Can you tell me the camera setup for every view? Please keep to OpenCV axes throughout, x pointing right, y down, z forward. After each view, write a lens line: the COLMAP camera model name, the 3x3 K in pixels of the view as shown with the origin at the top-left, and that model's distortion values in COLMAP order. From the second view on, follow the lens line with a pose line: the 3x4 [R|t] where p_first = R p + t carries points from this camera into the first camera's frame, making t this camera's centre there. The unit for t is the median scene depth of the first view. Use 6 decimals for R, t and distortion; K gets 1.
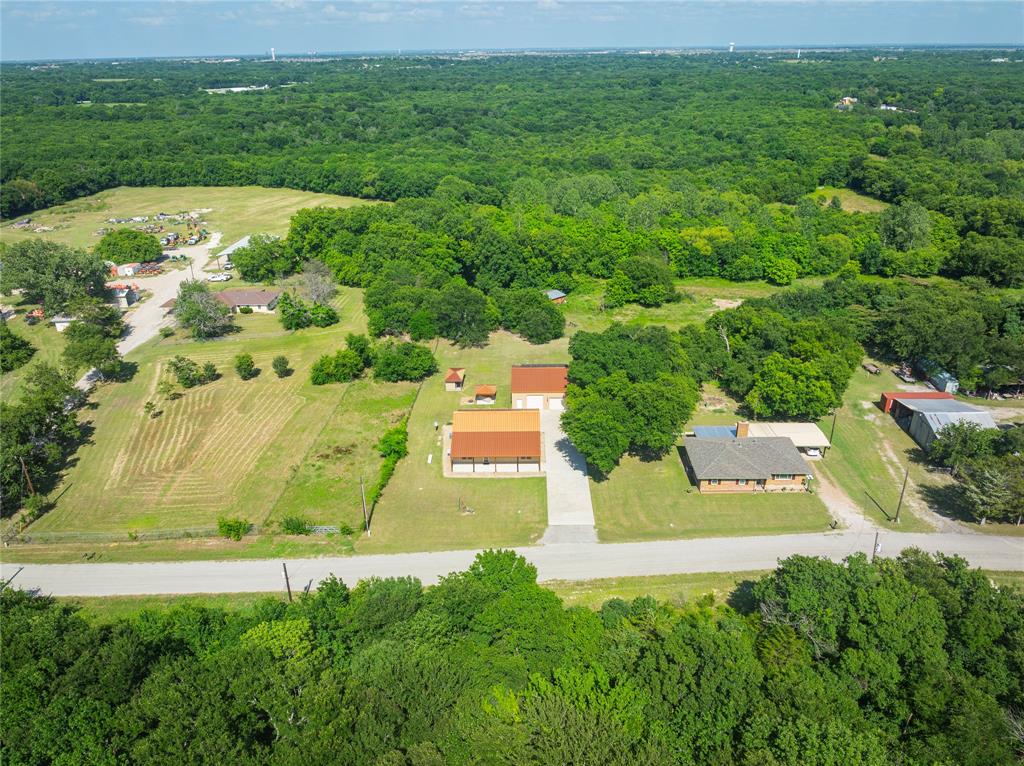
lens RADIAL K [[712.5, 0, 518.4], [0, 712.5, 384.3], [0, 0, 1]] dist [-0.013164, -0.004761]
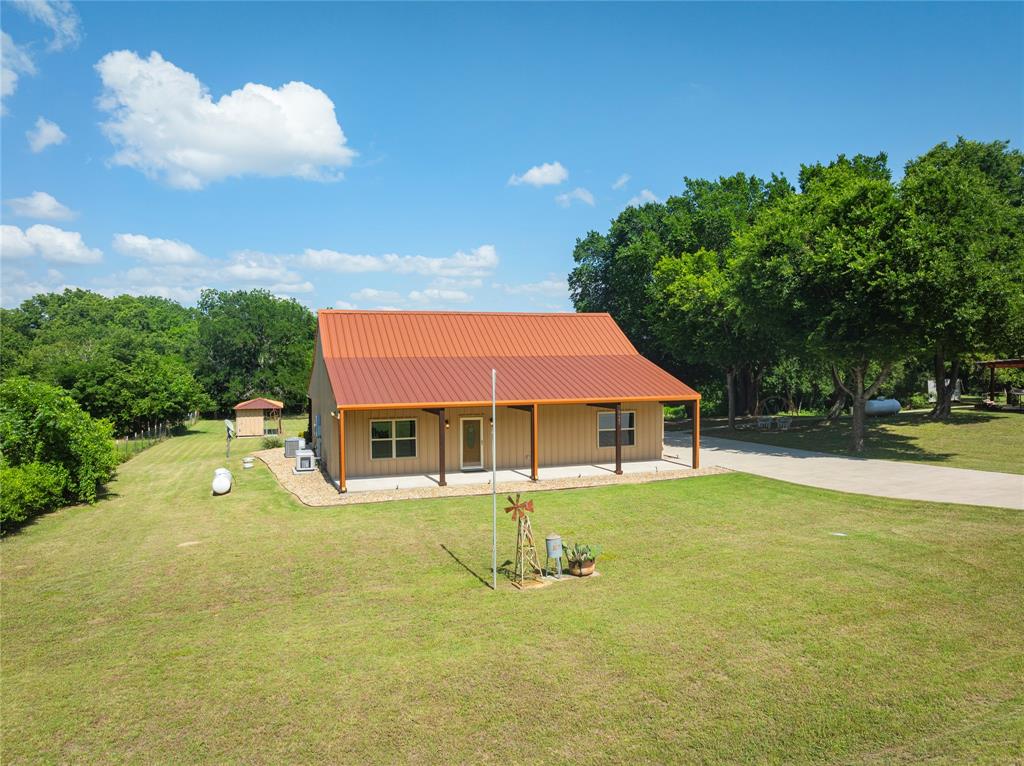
lens RADIAL K [[712.5, 0, 507.0], [0, 712.5, 383.6], [0, 0, 1]] dist [-0.013164, -0.004761]
pose [[0.940891, 0.005249, 0.338669, -0.111029], [0.132473, 0.914530, -0.382212, 0.168770], [-0.311730, 0.404484, 0.859777, 0.732795]]
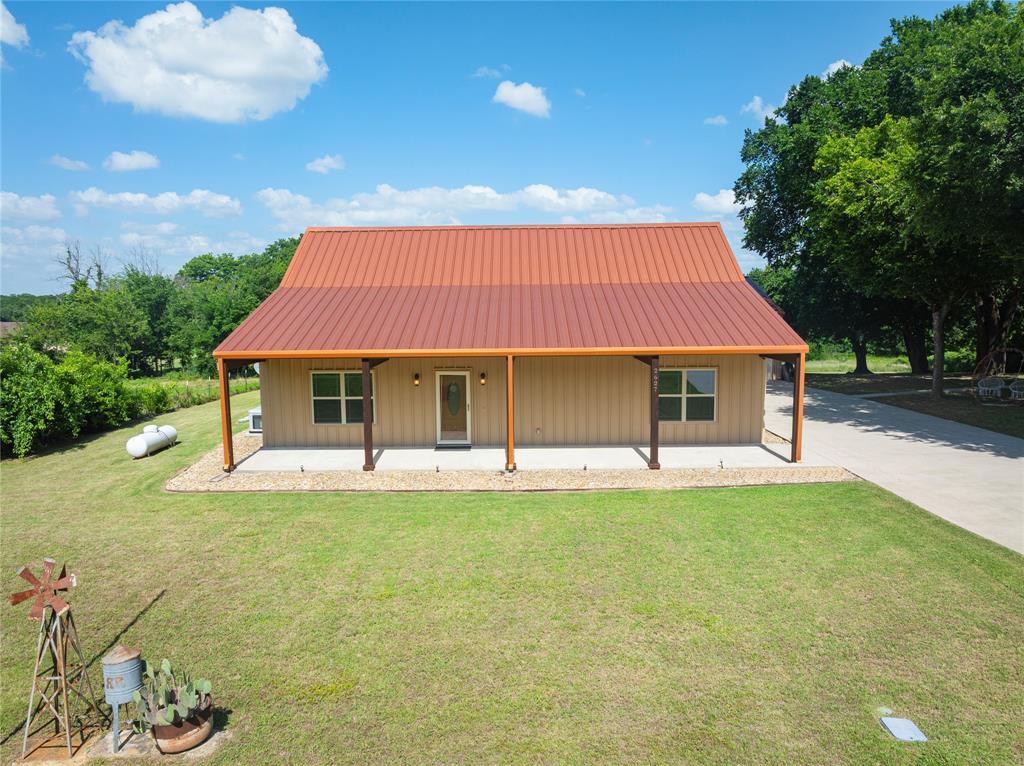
lens RADIAL K [[712.5, 0, 502.1], [0, 712.5, 390.3], [0, 0, 1]] dist [-0.013164, -0.004761]
pose [[0.999917, 0.012534, -0.003086, -0.030791], [-0.012867, 0.948433, -0.316715, 0.144348], [-0.001043, 0.316728, 0.948516, 0.786563]]
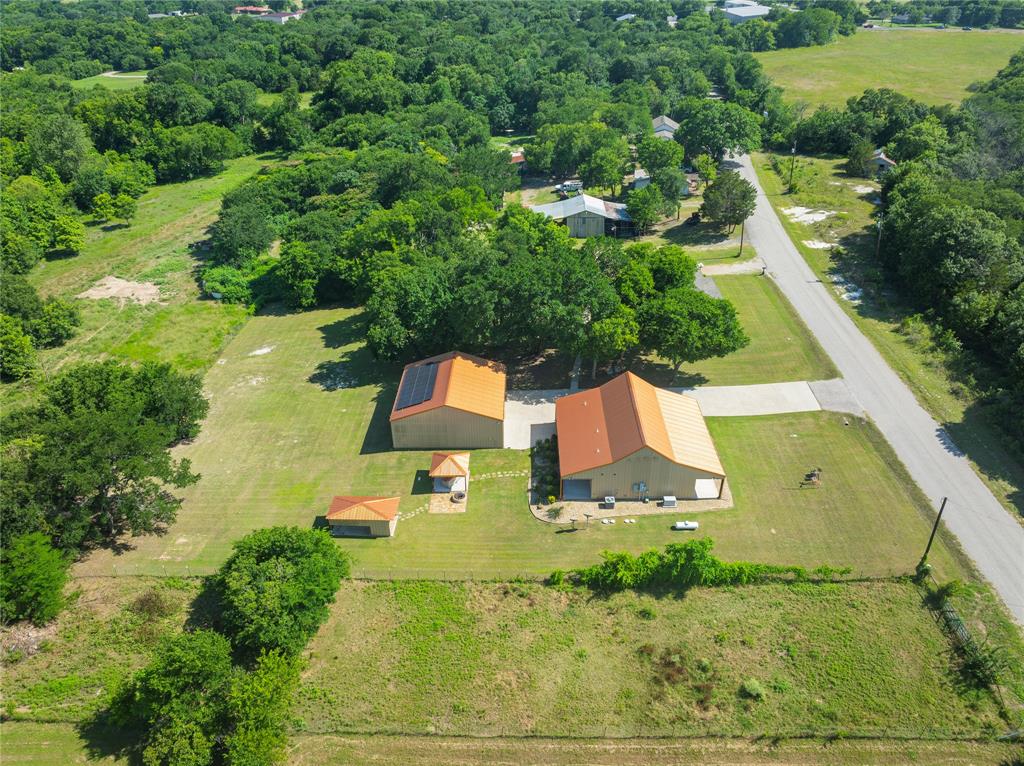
lens RADIAL K [[712.5, 0, 510.1], [0, 712.5, 382.1], [0, 0, 1]] dist [-0.013164, -0.004761]
pose [[0.015163, -0.500009, 0.865888, -0.550264], [0.440473, 0.780772, 0.443145, -0.297735], [-0.897638, 0.374681, 0.232079, 0.912693]]
